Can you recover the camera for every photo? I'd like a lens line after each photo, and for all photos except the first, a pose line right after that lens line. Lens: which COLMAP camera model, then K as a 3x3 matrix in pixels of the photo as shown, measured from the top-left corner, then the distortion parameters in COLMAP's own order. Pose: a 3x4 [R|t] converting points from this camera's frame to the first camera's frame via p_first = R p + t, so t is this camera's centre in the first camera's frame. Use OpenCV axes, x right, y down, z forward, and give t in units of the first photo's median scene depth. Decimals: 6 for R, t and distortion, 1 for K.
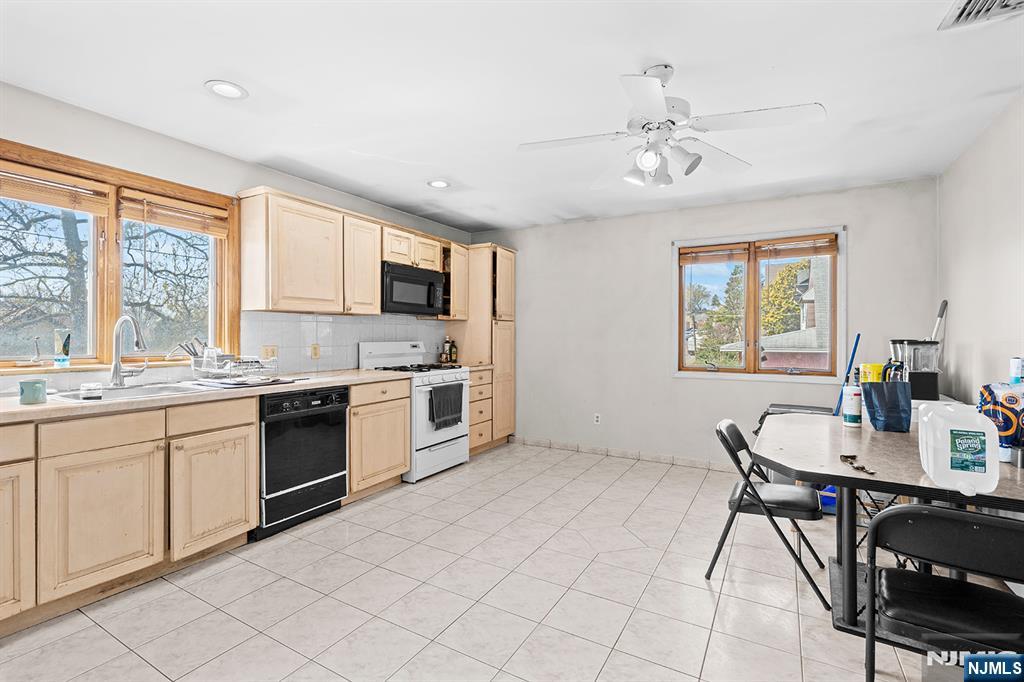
lens RADIAL K [[462.5, 0, 520.3], [0, 462.5, 339.7], [0, 0, 1]] dist [-0.002121, 0.001090]
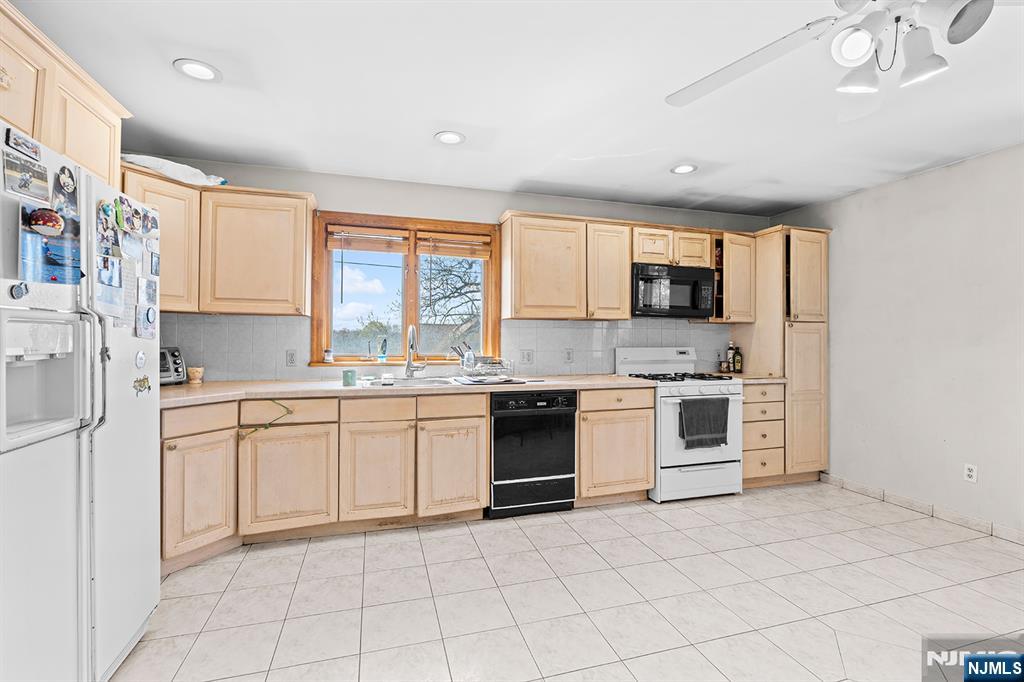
lens RADIAL K [[462.5, 0, 521.6], [0, 462.5, 336.9], [0, 0, 1]] dist [-0.002121, 0.001090]
pose [[0.731524, -0.003530, -0.681807, 0.231595], [-0.008675, 0.999857, -0.014484, -0.001411], [0.681761, 0.016510, 0.731389, 0.174409]]
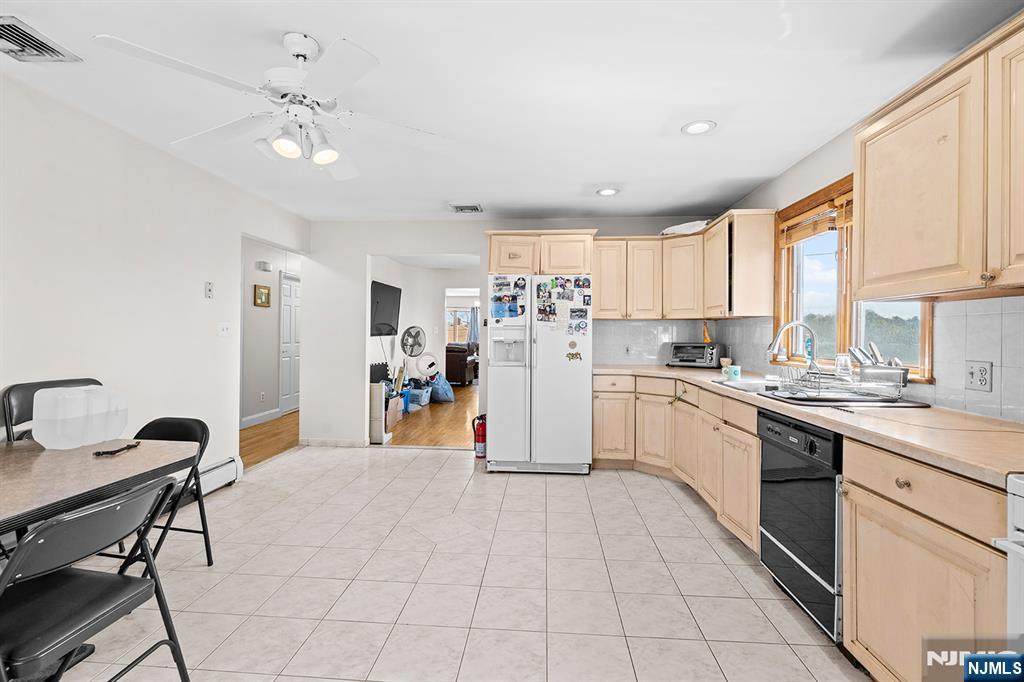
lens RADIAL K [[462.5, 0, 506.7], [0, 462.5, 335.3], [0, 0, 1]] dist [-0.002121, 0.001090]
pose [[-0.910669, -0.012486, -0.412947, 0.199312], [-0.018364, 0.999779, 0.010268, -0.012322], [0.412728, 0.016934, -0.910697, 1.329684]]
